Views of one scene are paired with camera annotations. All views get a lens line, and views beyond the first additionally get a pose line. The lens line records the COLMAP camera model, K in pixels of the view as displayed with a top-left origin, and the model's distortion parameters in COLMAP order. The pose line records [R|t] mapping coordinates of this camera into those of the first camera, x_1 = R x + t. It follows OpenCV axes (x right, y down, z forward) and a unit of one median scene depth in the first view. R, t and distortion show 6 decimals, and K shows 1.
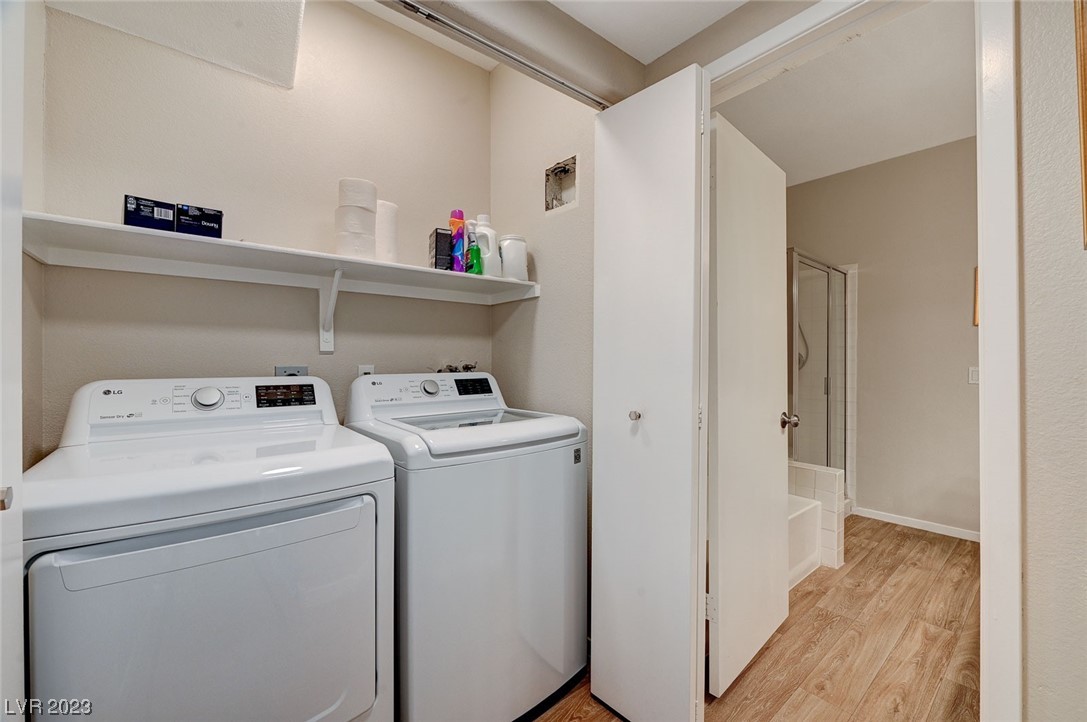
lens RADIAL K [[437.6, 0, 548.3], [0, 437.6, 357.3], [0, 0, 1]] dist [0.004078, -0.000190]
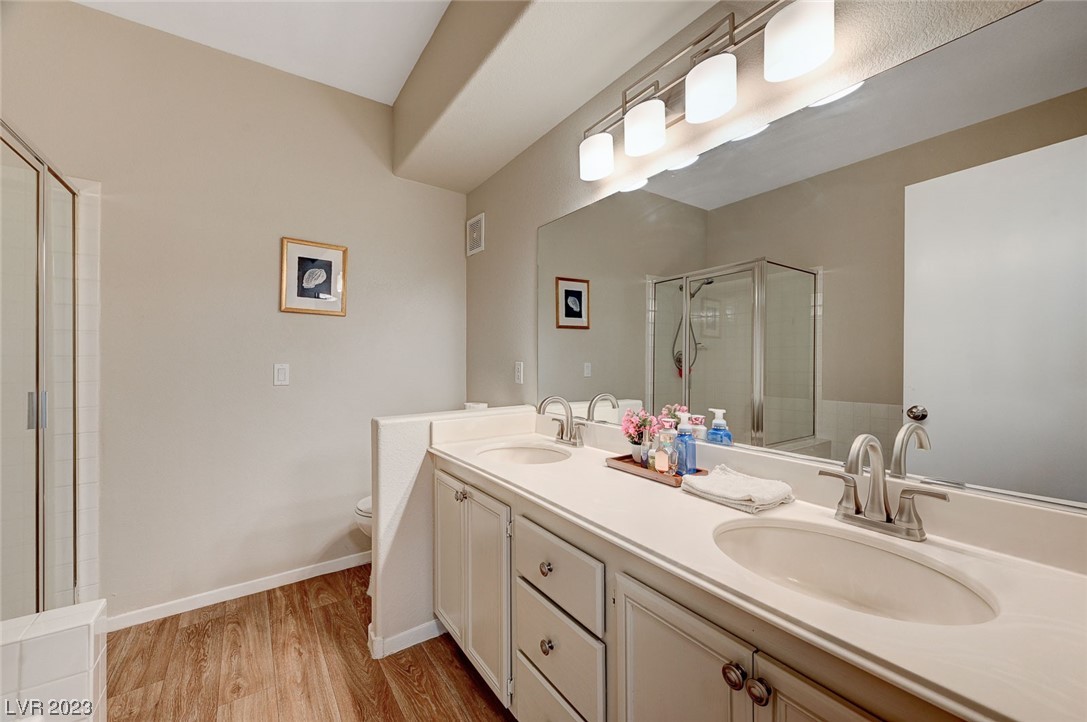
lens RADIAL K [[437.6, 0, 565.3], [0, 437.6, 356.5], [0, 0, 1]] dist [0.004078, -0.000190]
pose [[0.080748, -0.003297, 0.996729, 0.225593], [-0.001453, 0.999993, 0.003426, 0.005720], [-0.996733, -0.001725, 0.080743, 0.424990]]
